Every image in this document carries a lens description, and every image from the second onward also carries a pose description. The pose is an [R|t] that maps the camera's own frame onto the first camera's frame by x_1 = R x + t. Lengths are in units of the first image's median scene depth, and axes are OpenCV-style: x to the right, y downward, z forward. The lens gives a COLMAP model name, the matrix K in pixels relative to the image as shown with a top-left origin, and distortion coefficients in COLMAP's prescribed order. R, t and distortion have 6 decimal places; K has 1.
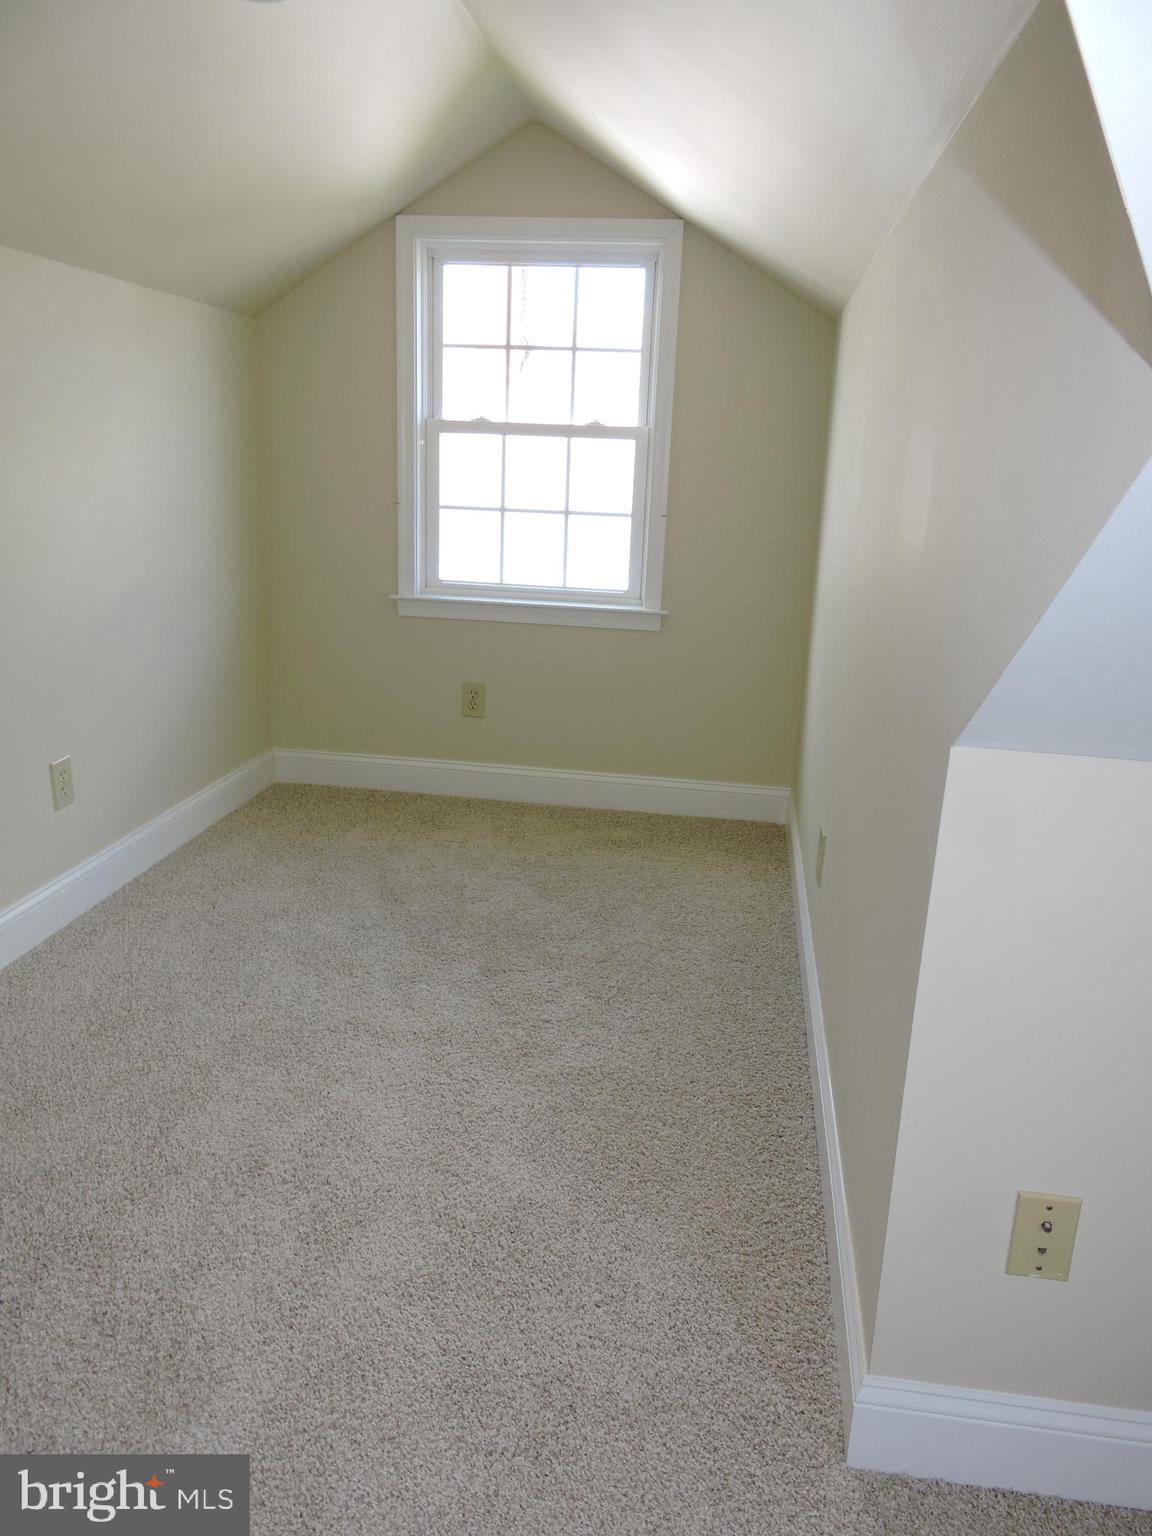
lens RADIAL K [[1102.4, 0, 574.5], [0, 1102.4, 778.1], [0, 0, 1]] dist [0.003988, -0.006030]
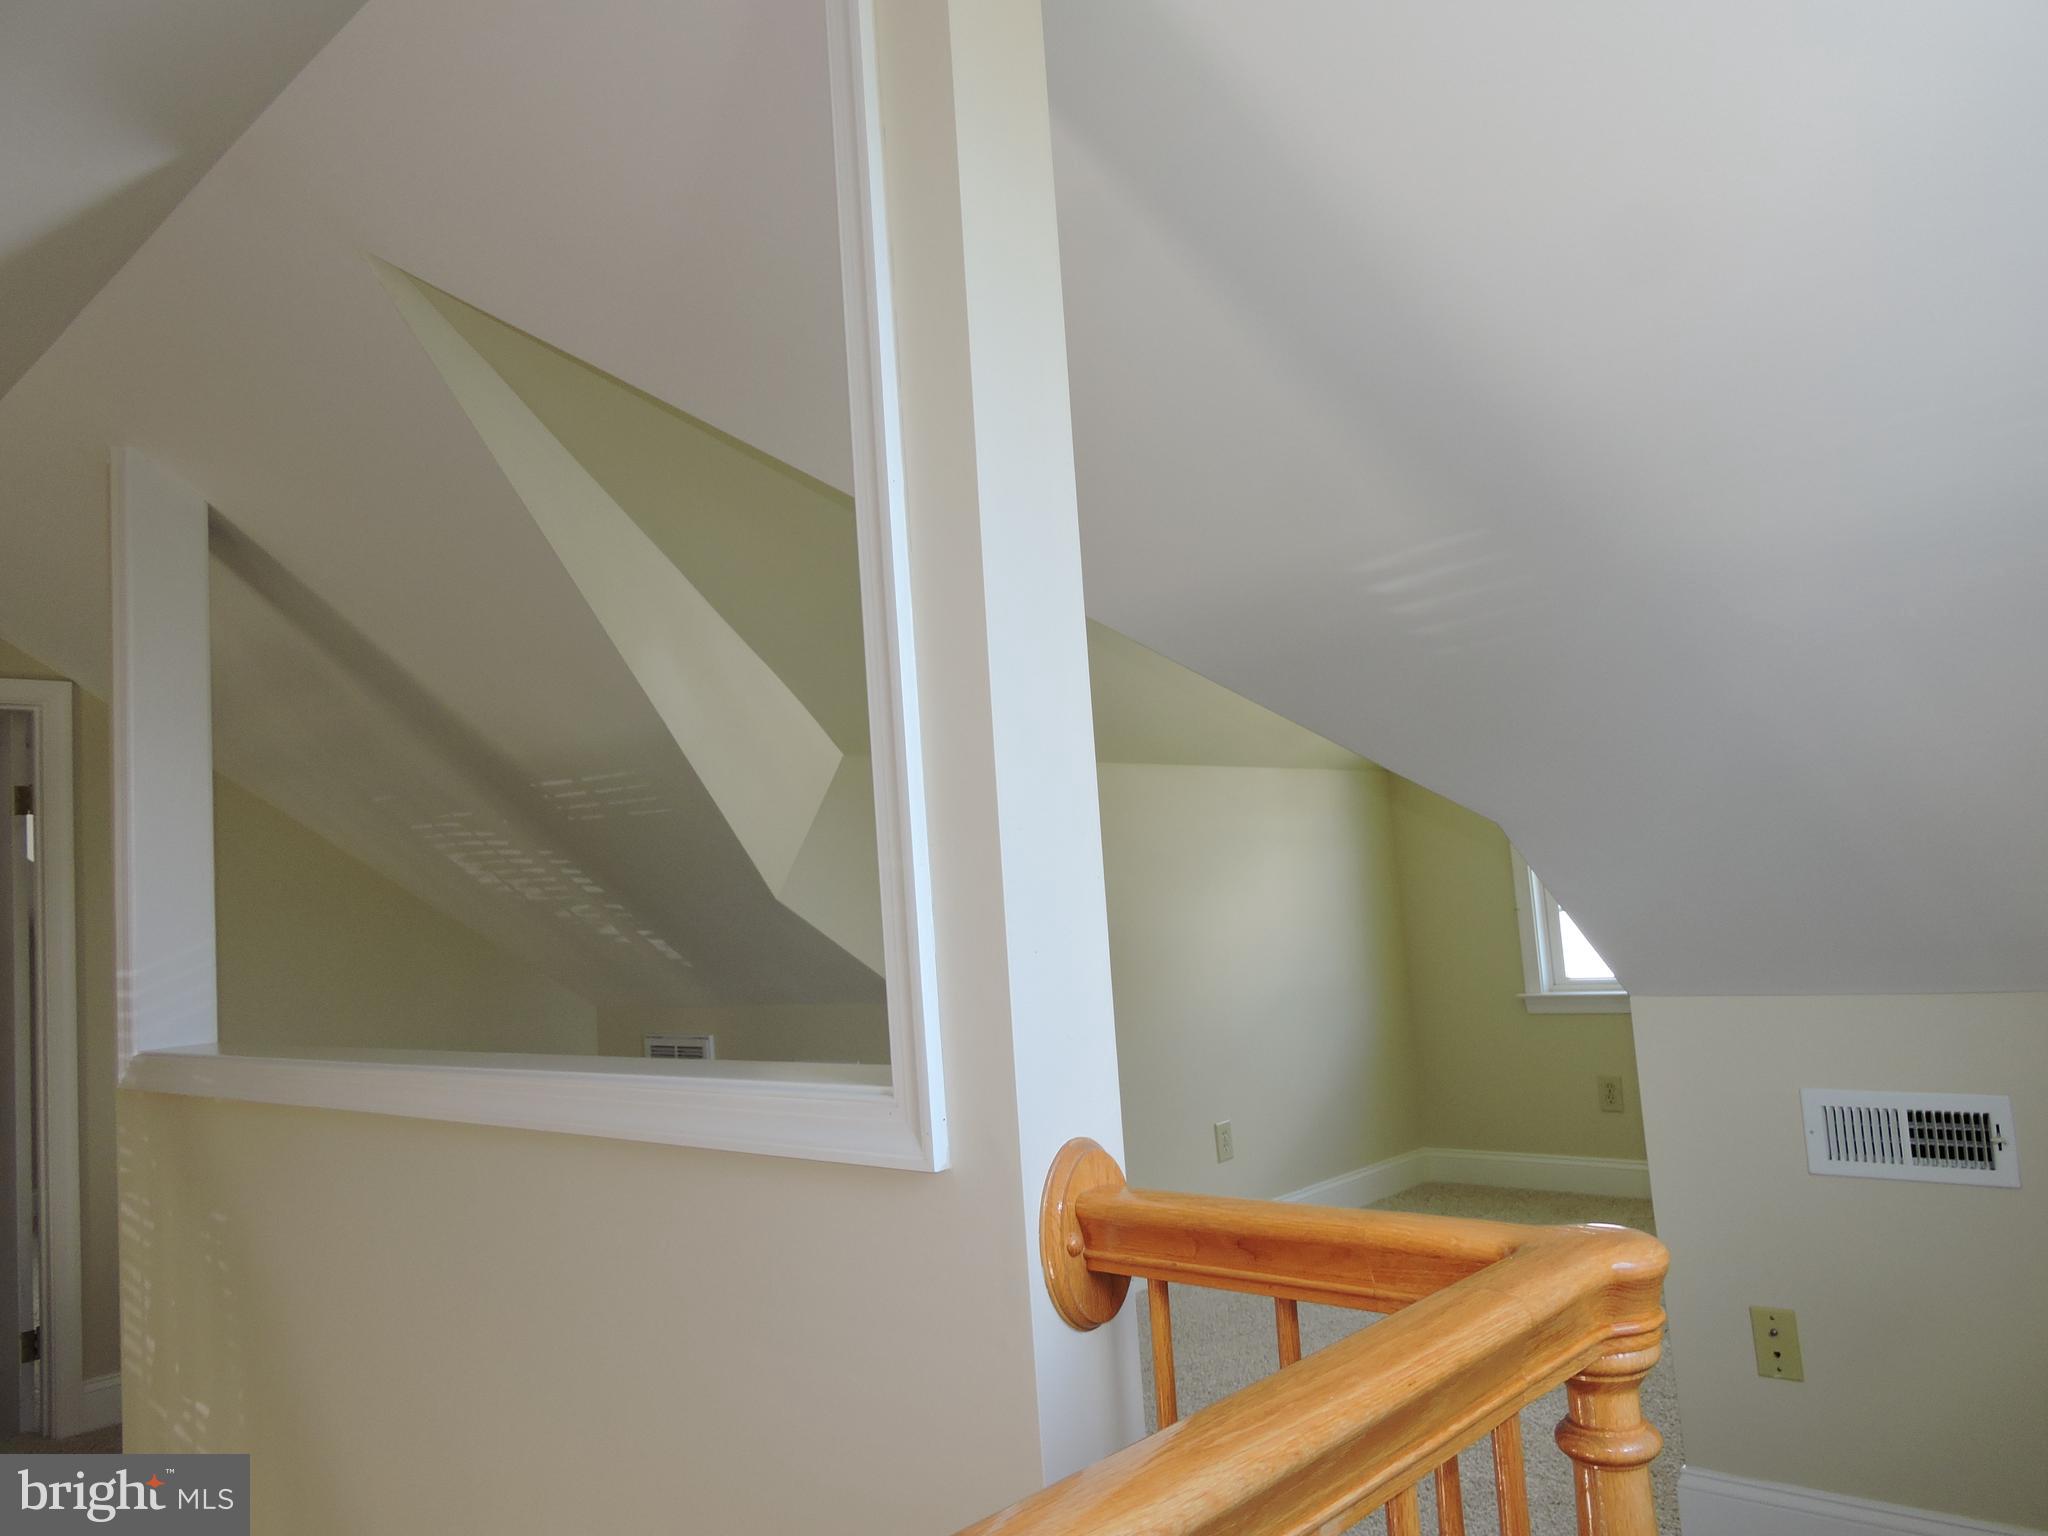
lens RADIAL K [[1469.8, 0, 1027.9], [0, 1469.8, 771.5], [0, 0, 1]] dist [0.003988, -0.006030]
pose [[0.806807, -0.158756, -0.569087, 0.391953], [-0.061876, 0.935220, -0.348617, 0.210030], [0.587567, 0.316479, 0.744719, -0.544258]]
